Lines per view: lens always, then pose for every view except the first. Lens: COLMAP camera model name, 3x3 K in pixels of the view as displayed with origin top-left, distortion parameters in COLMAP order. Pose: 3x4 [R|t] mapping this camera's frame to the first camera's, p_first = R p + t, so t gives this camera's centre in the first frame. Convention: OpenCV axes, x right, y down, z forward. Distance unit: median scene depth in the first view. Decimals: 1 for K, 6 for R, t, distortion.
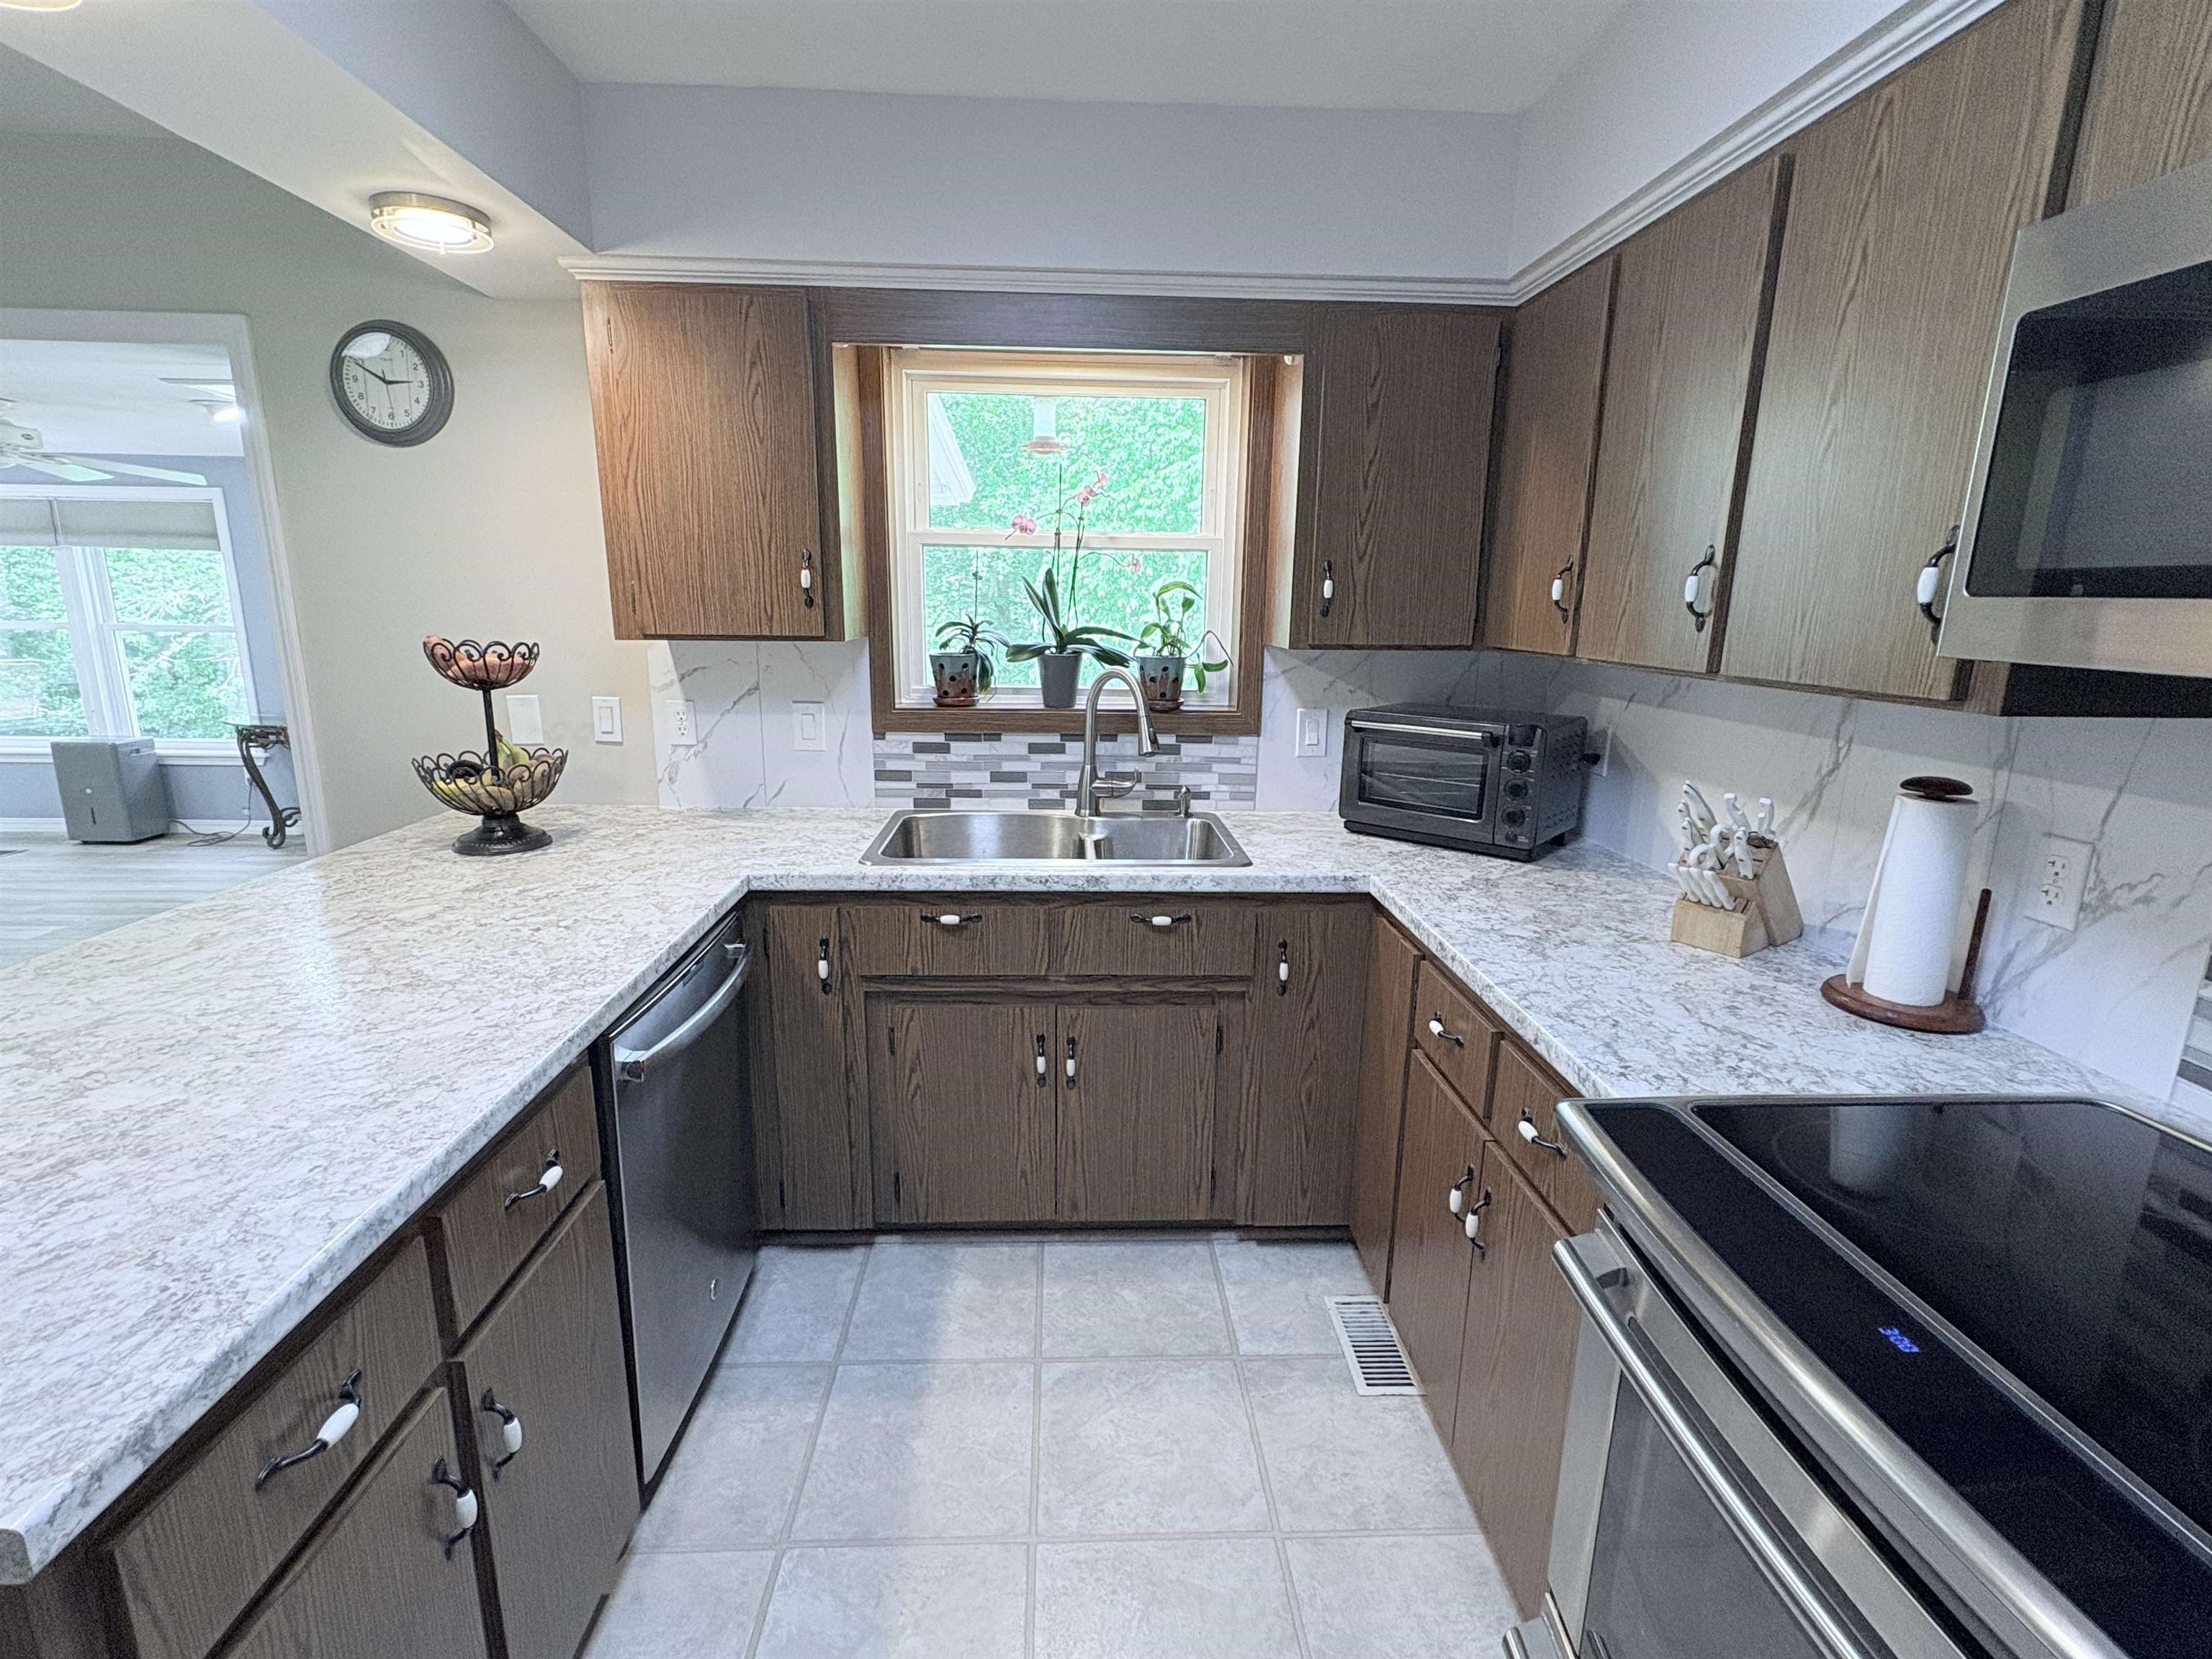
lens RADIAL K [[1023.7, 0, 1103.9], [0, 1023.7, 832.1], [0, 0, 1]] dist [0.000679, -0.000067]
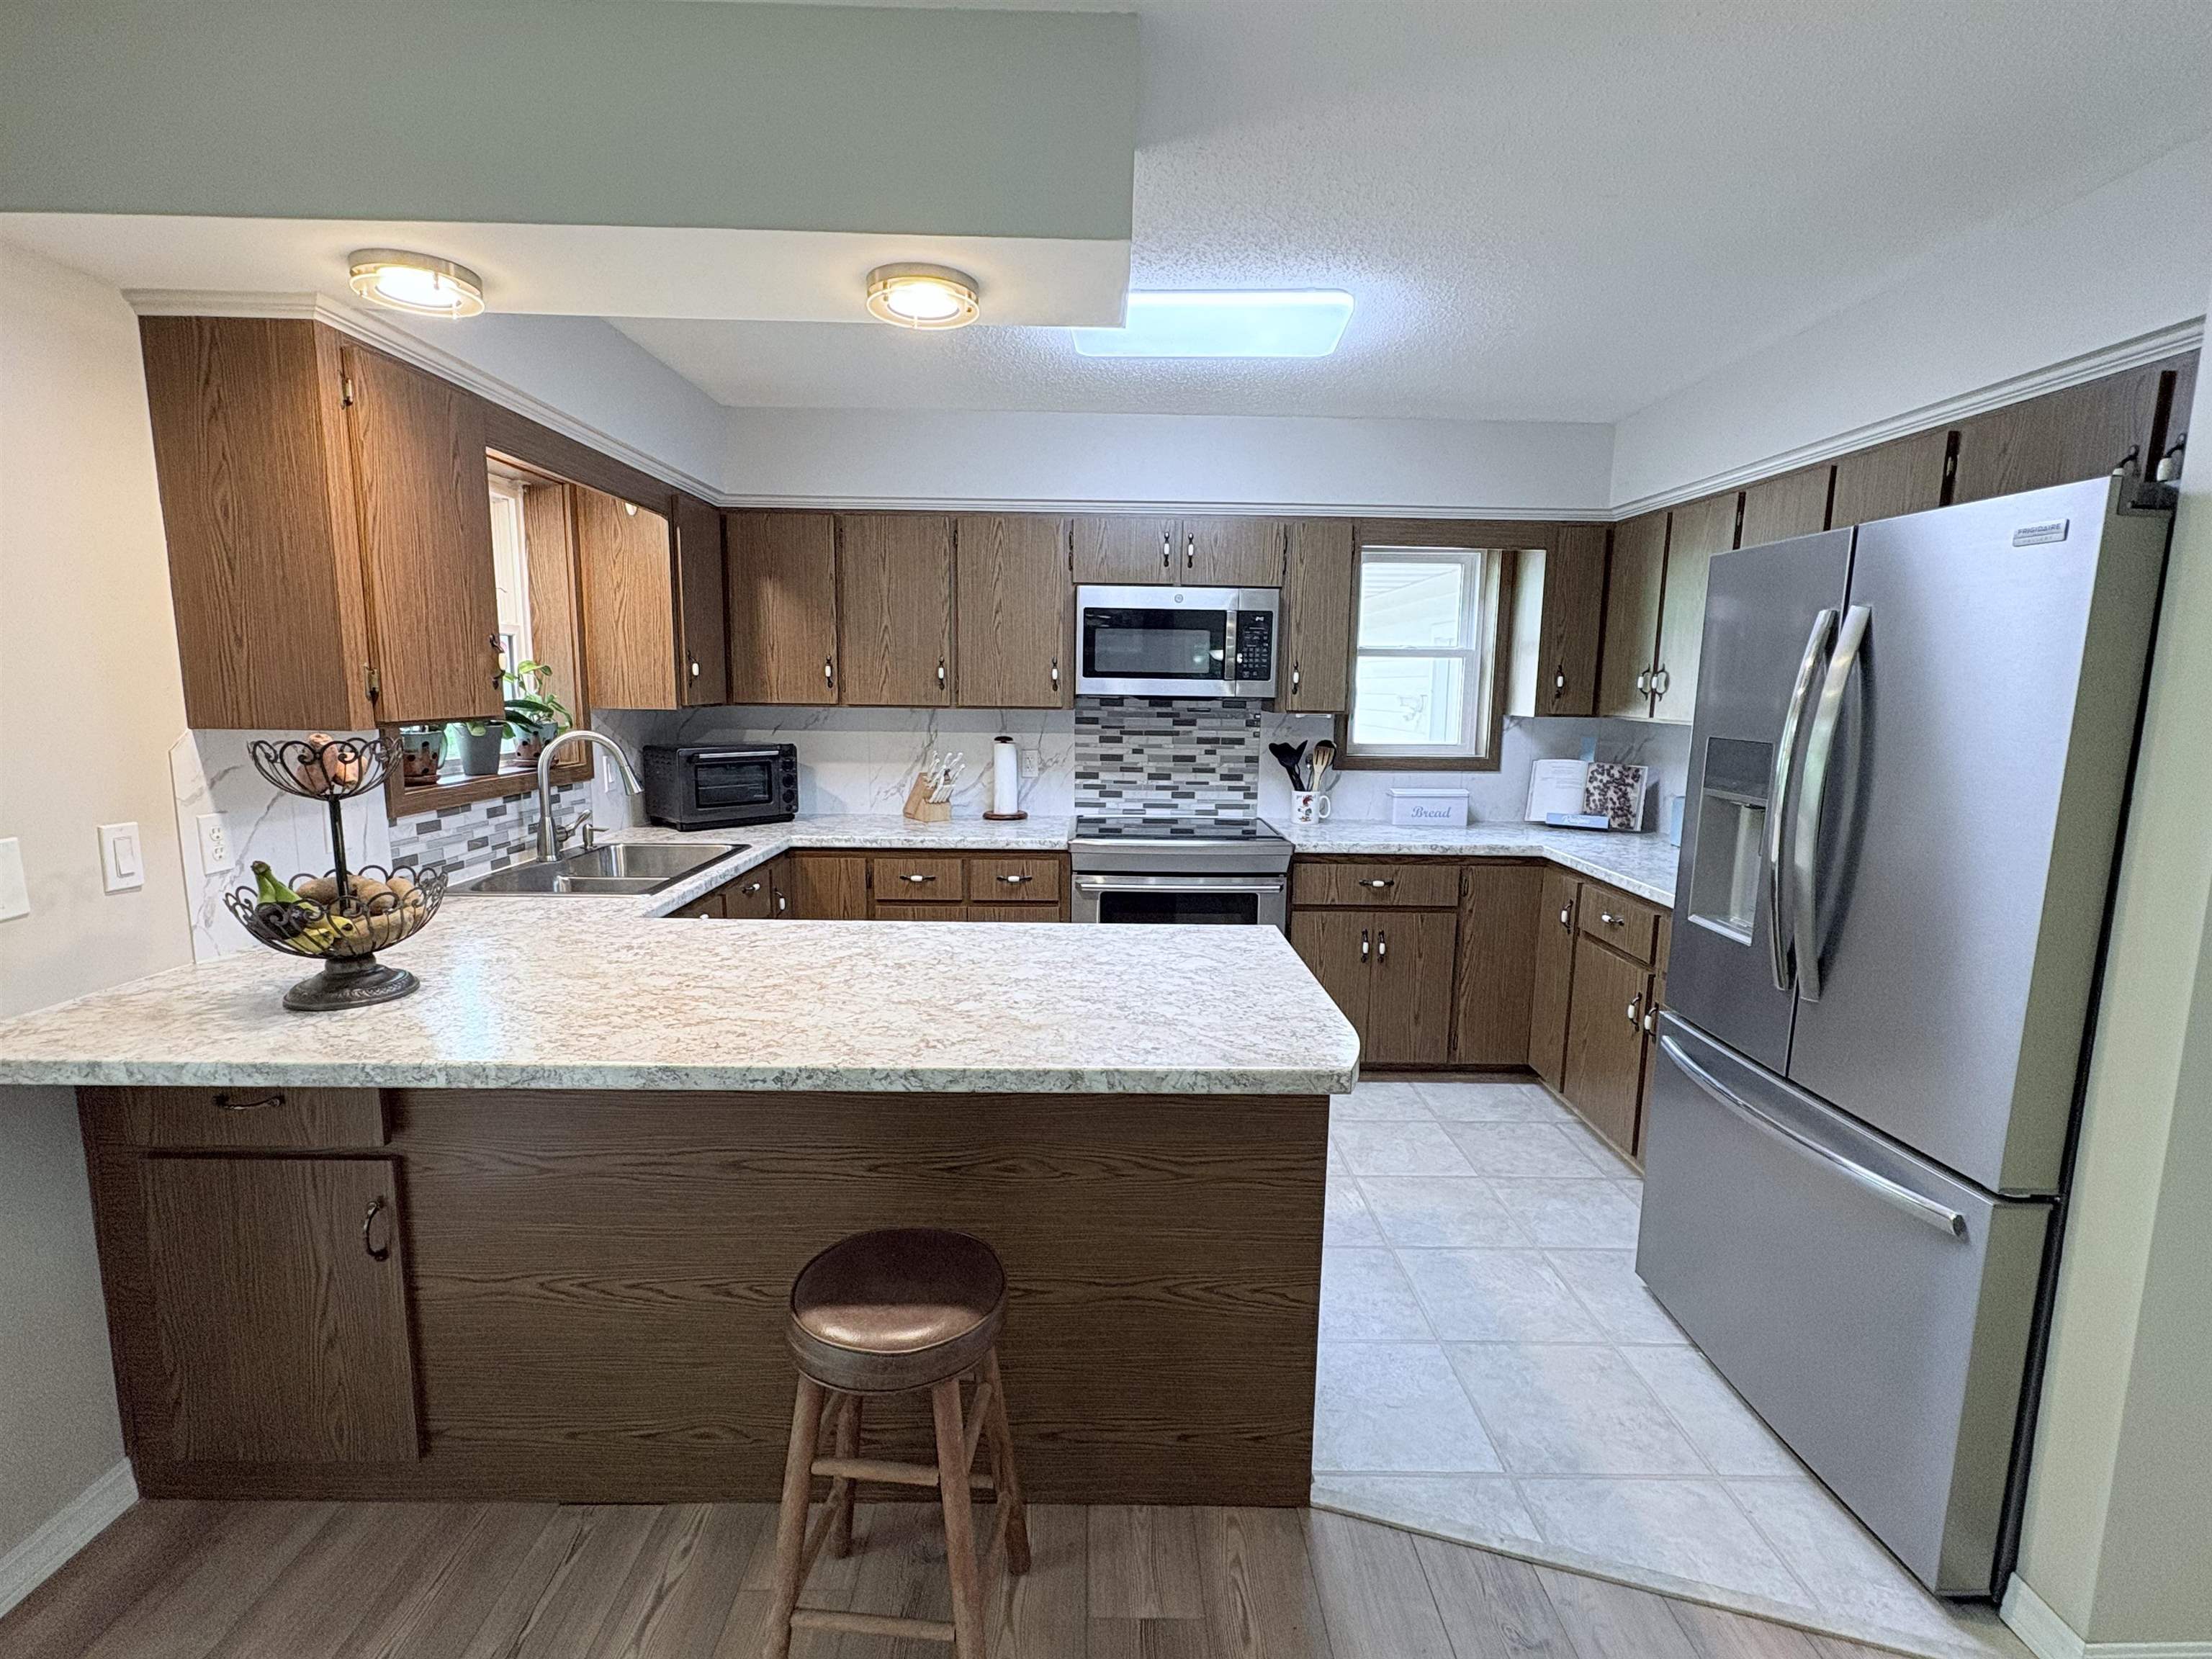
lens RADIAL K [[1023.7, 0, 1105.2], [0, 1023.7, 833.5], [0, 0, 1]] dist [0.000679, -0.000067]
pose [[0.029379, -0.161156, 0.986492, -1.360739], [0.212489, 0.965367, 0.151376, -0.105567], [-0.976722, 0.205171, 0.062606, 0.369615]]
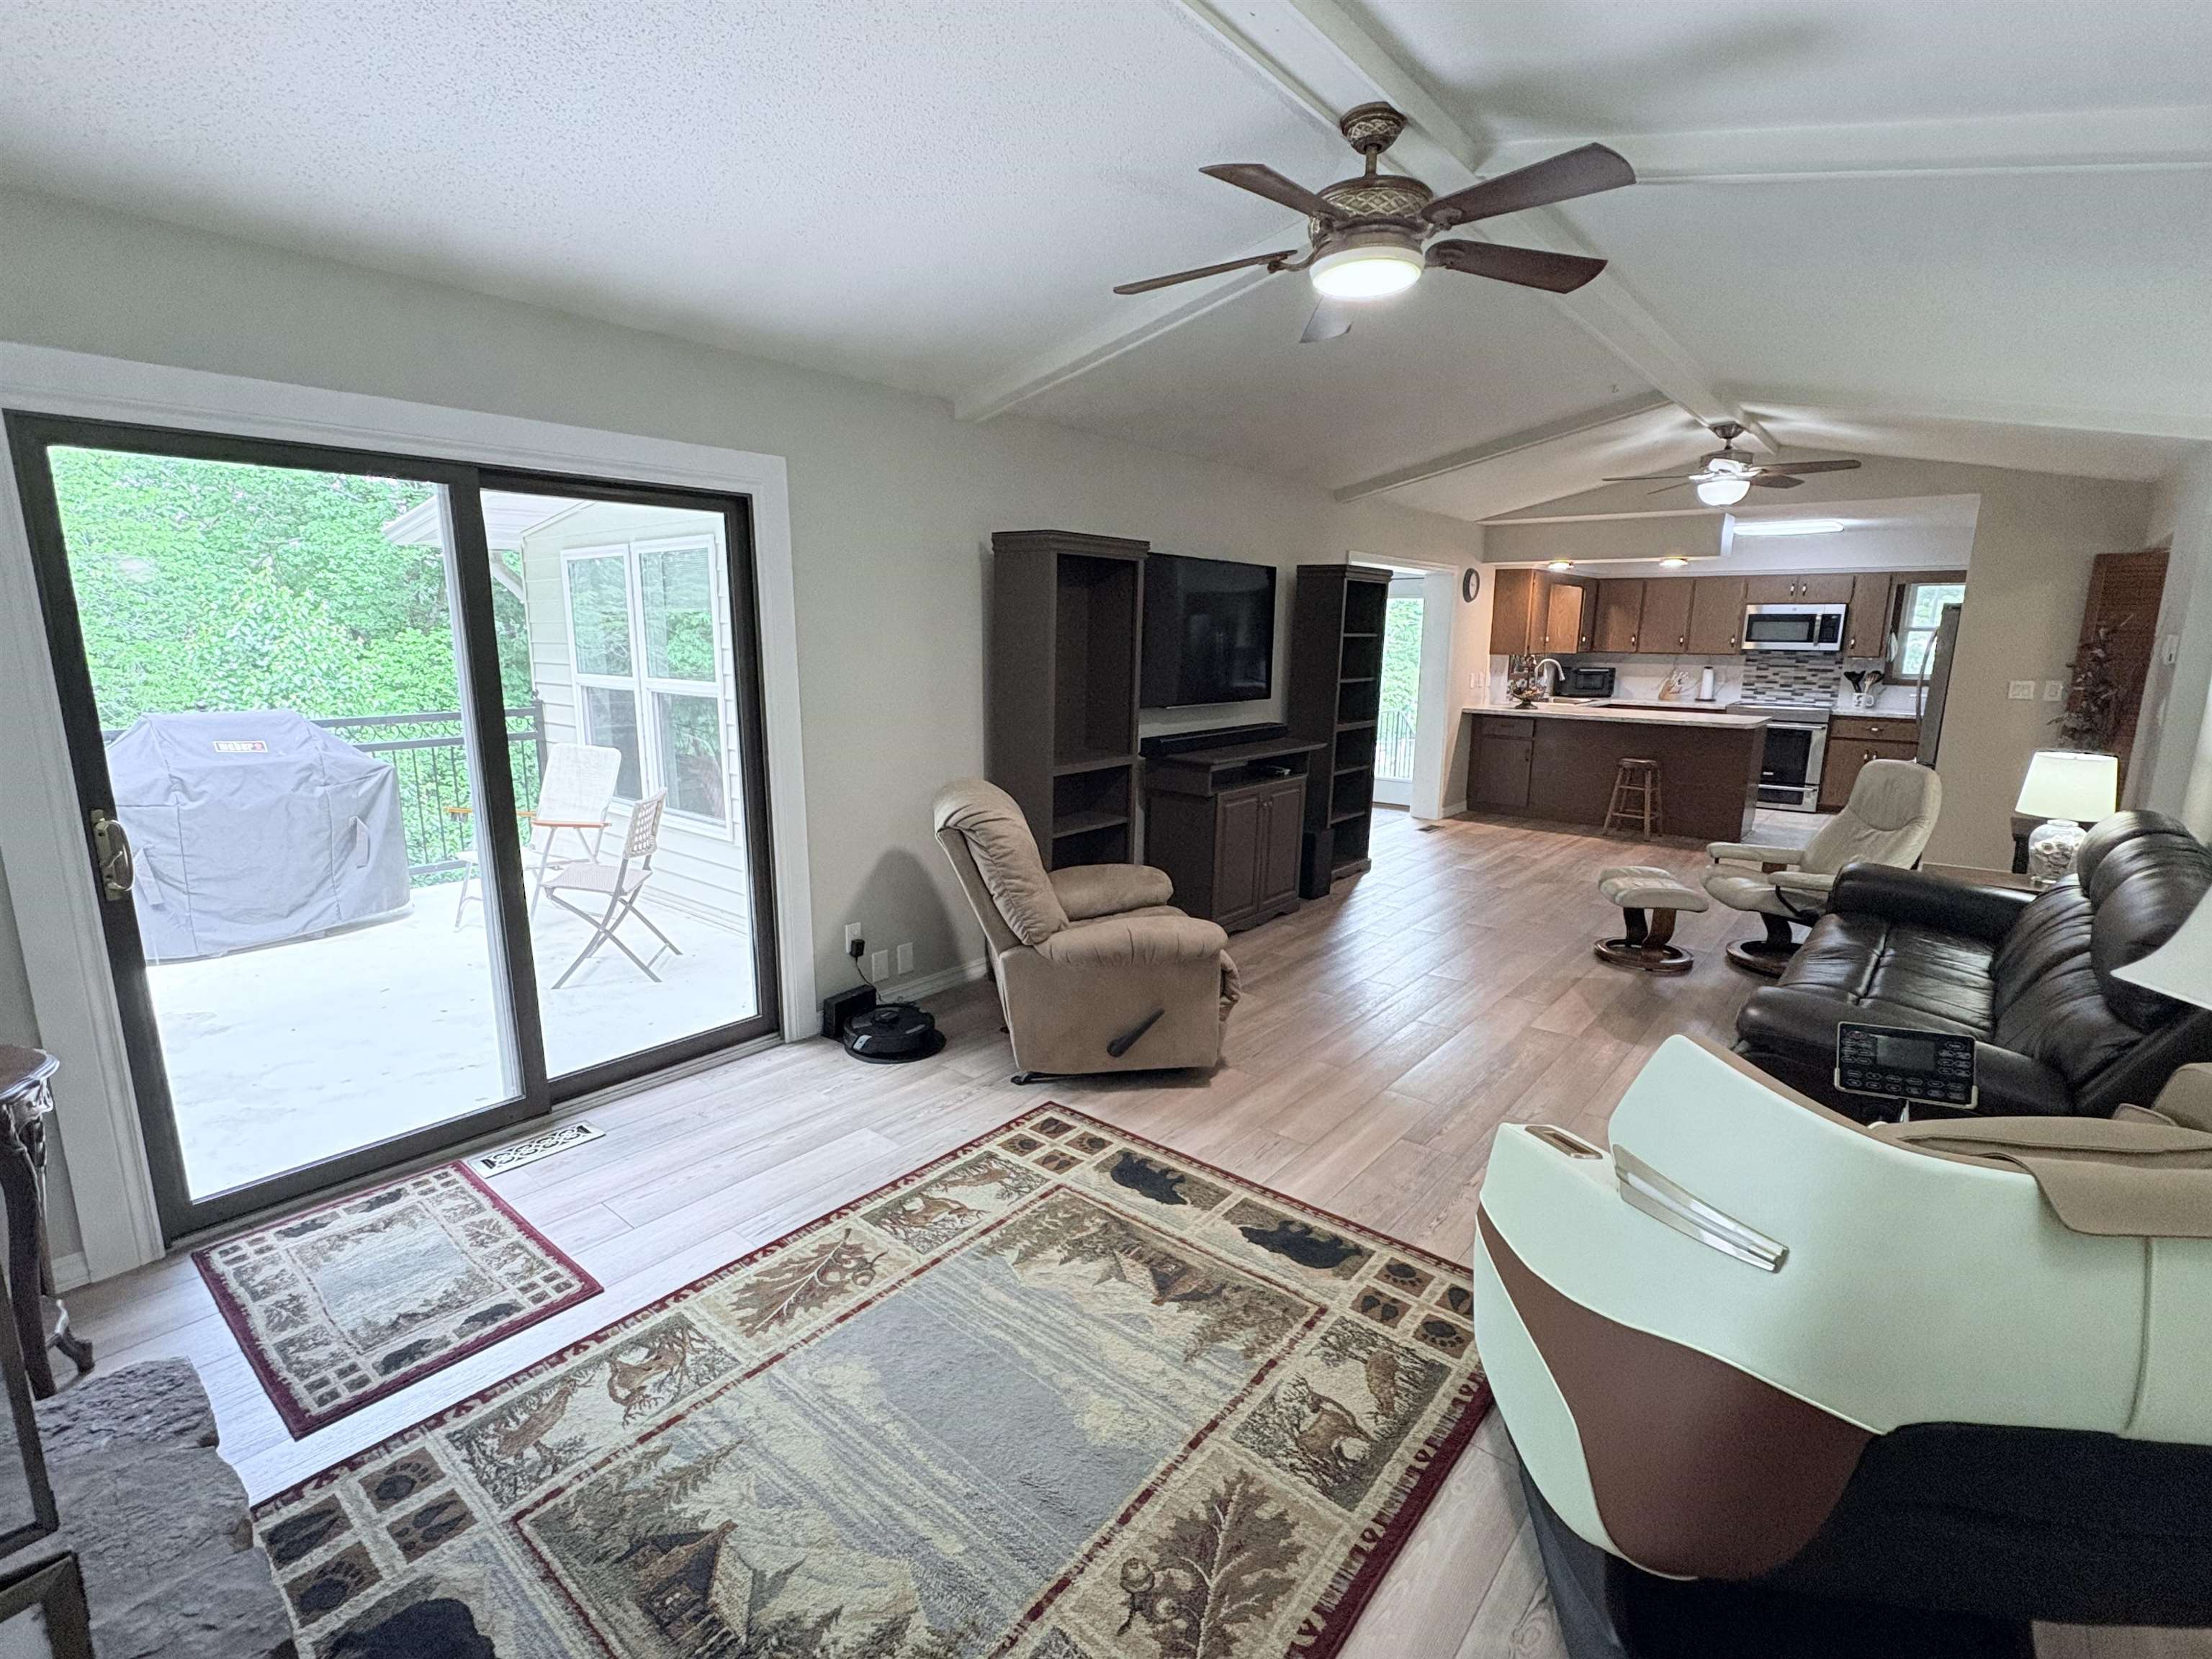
lens RADIAL K [[1023.7, 0, 1104.9], [0, 1023.7, 832.7], [0, 0, 1]] dist [0.000679, -0.000067]
pose [[0.671858, -0.148317, 0.725678, -4.648686], [0.166754, 0.984882, 0.046908, 0.032151], [-0.721665, 0.089494, 0.686434, -0.477730]]
